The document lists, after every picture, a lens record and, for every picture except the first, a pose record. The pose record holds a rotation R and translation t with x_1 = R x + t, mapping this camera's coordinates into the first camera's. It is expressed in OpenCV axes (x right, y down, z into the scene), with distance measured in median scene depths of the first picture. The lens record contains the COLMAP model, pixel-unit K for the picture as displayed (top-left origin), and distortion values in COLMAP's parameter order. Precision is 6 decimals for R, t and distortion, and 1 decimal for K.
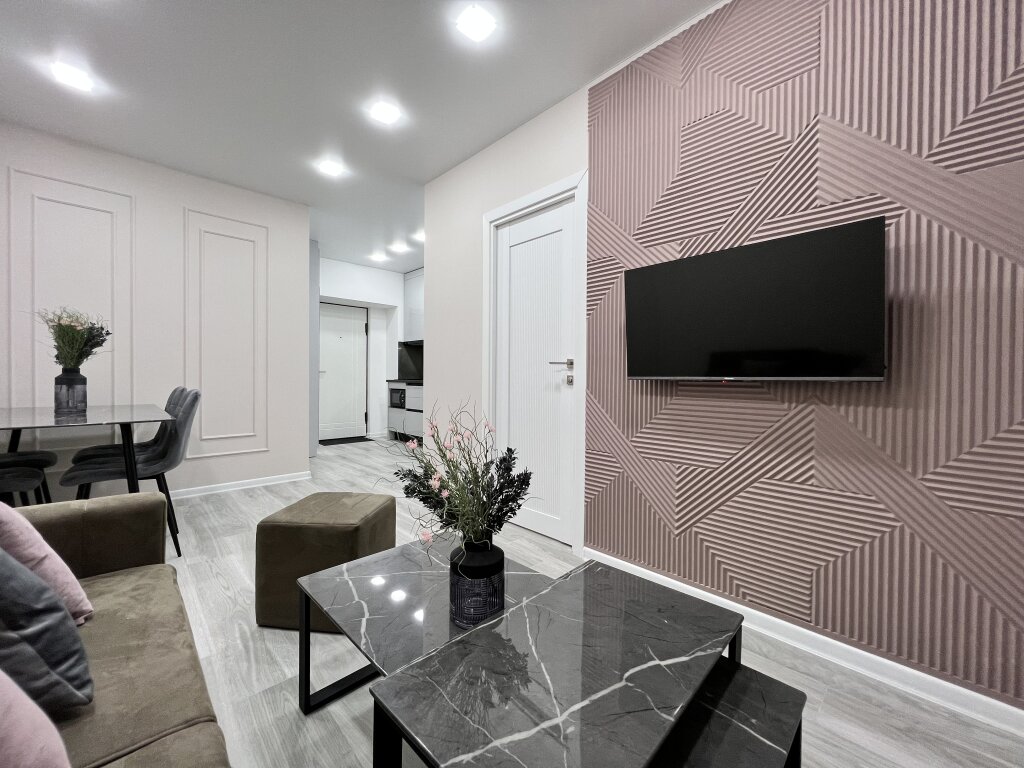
lens RADIAL K [[412.0, 0, 509.1], [0, 412.0, 383.0], [0, 0, 1]] dist [0.000663, 0.000063]
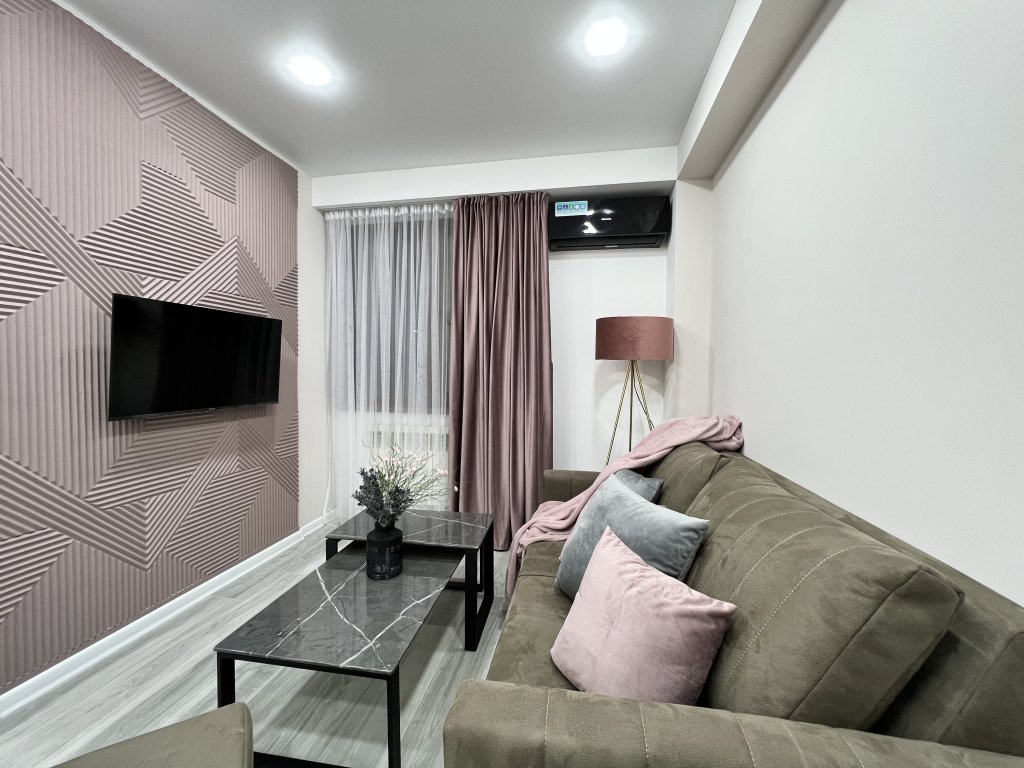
lens RADIAL K [[407.6, 0, 512.0], [0, 407.6, 384.0], [0, 0, 1]] dist [-0.001568, -0.000190]
pose [[-0.594536, -0.041431, 0.803001, -1.531895], [-0.002654, 0.998767, 0.049566, -0.226415], [-0.804065, 0.027337, -0.593913, 1.460378]]
